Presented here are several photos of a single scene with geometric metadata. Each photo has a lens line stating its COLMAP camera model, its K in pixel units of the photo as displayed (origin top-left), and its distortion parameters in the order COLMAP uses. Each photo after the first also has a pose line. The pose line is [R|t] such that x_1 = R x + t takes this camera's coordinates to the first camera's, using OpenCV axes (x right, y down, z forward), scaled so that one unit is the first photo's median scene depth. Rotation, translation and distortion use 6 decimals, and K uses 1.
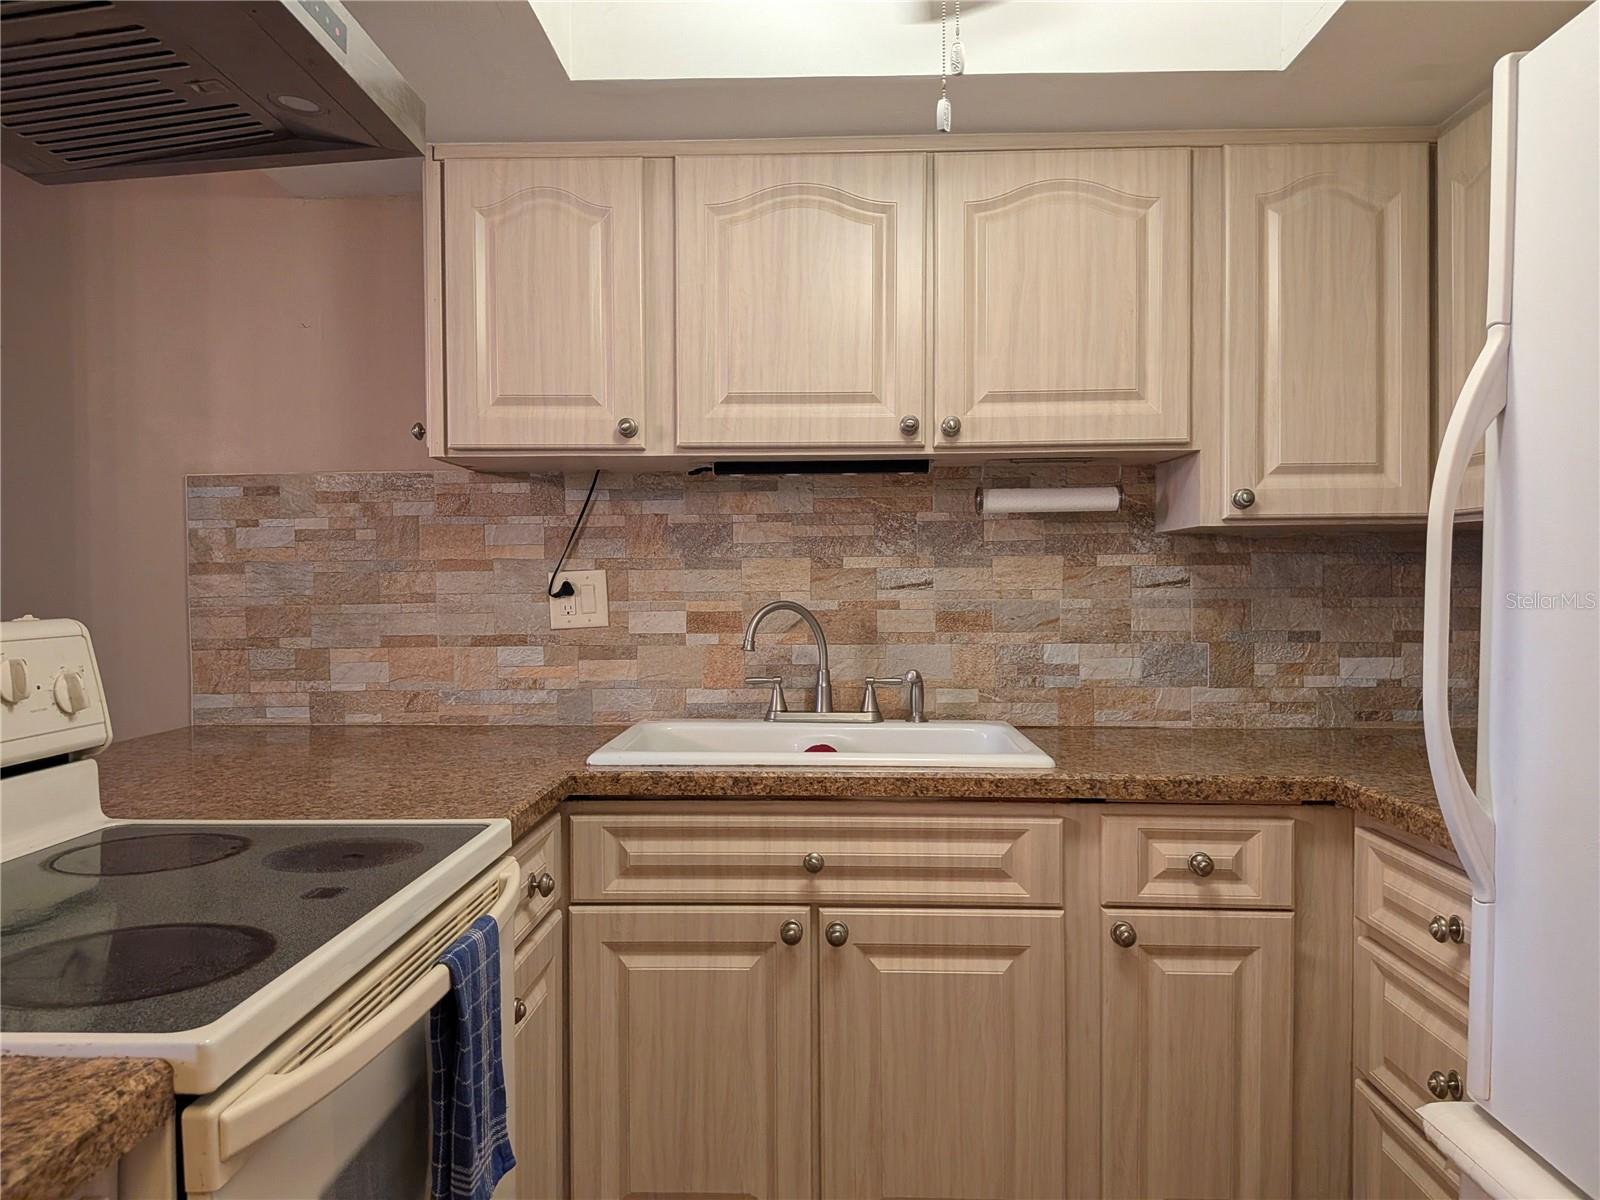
lens RADIAL K [[1152.9, 0, 792.0], [0, 1152.9, 607.7], [0, 0, 1]] dist [0.095234, -0.176210]
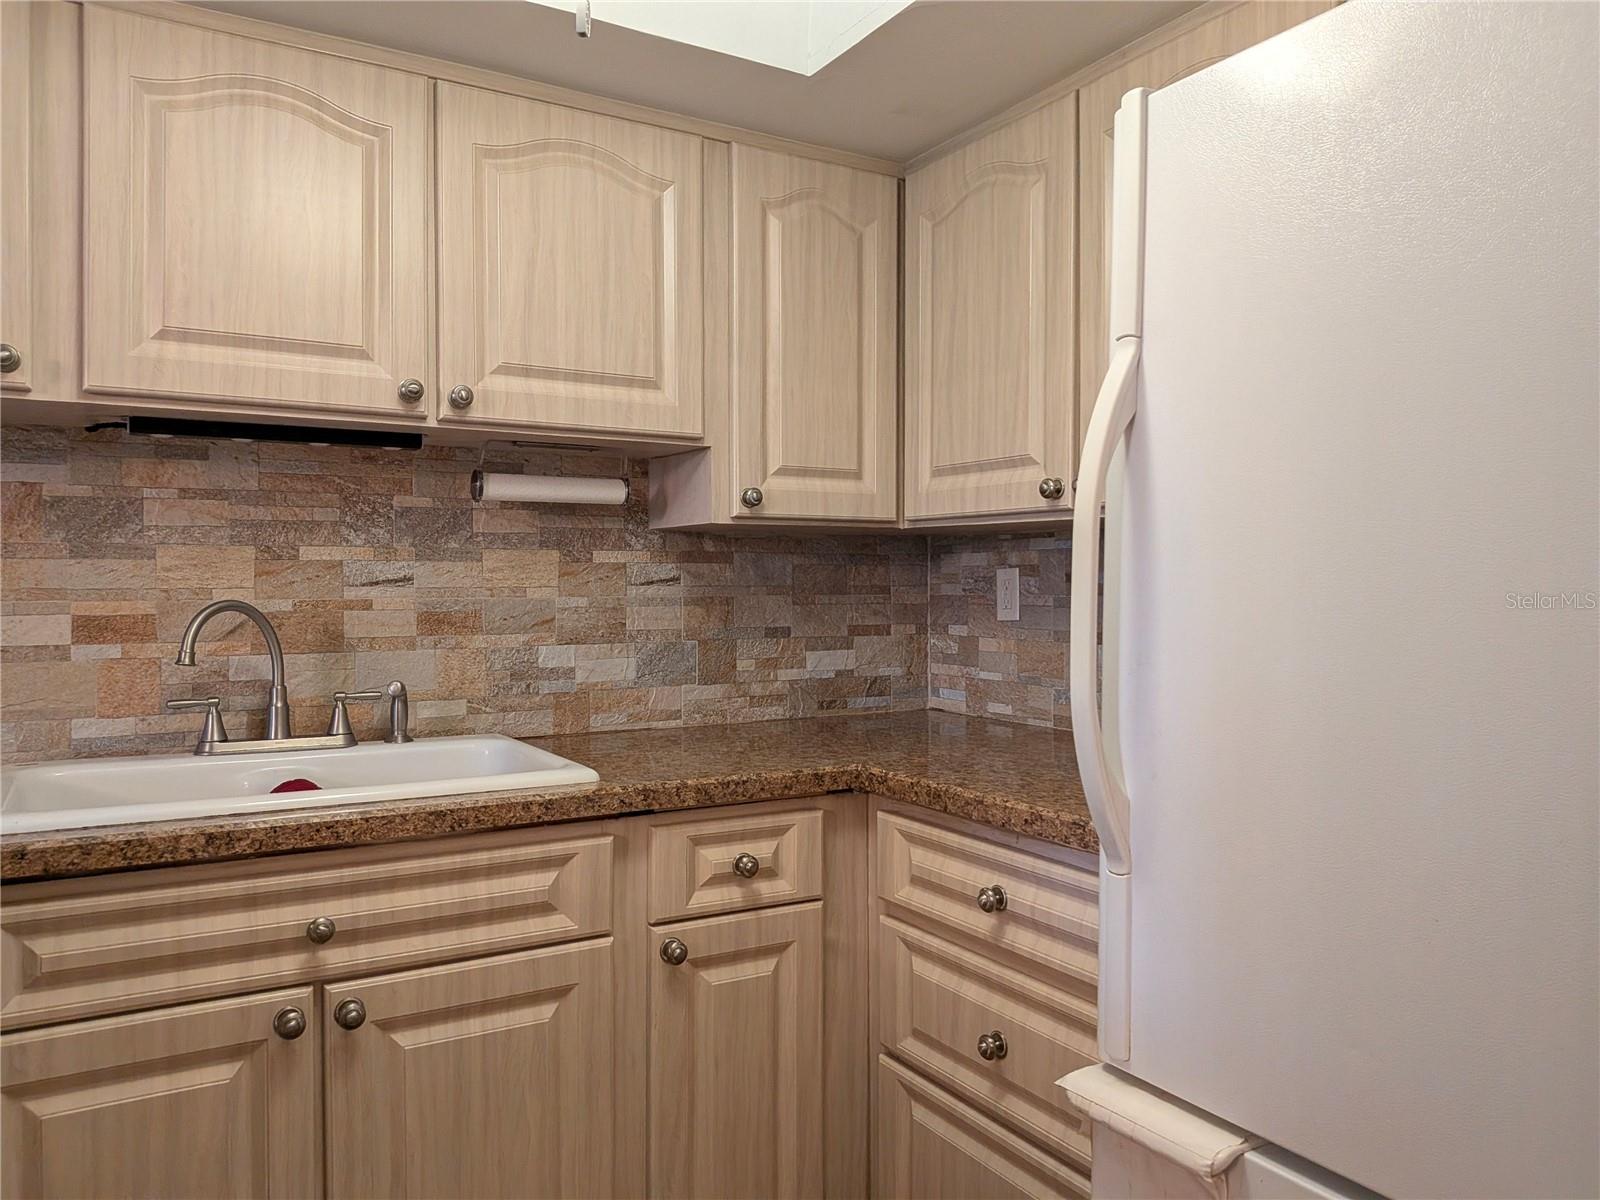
lens RADIAL K [[1151.5, 0, 800.0], [0, 1151.5, 600.0], [0, 0, 1]] dist [0.090880, -0.168572]
pose [[0.838798, -0.003697, 0.544430, -0.123003], [0.008405, 0.999946, -0.006159, 0.002367], [-0.544377, 0.009742, 0.838784, 0.135482]]
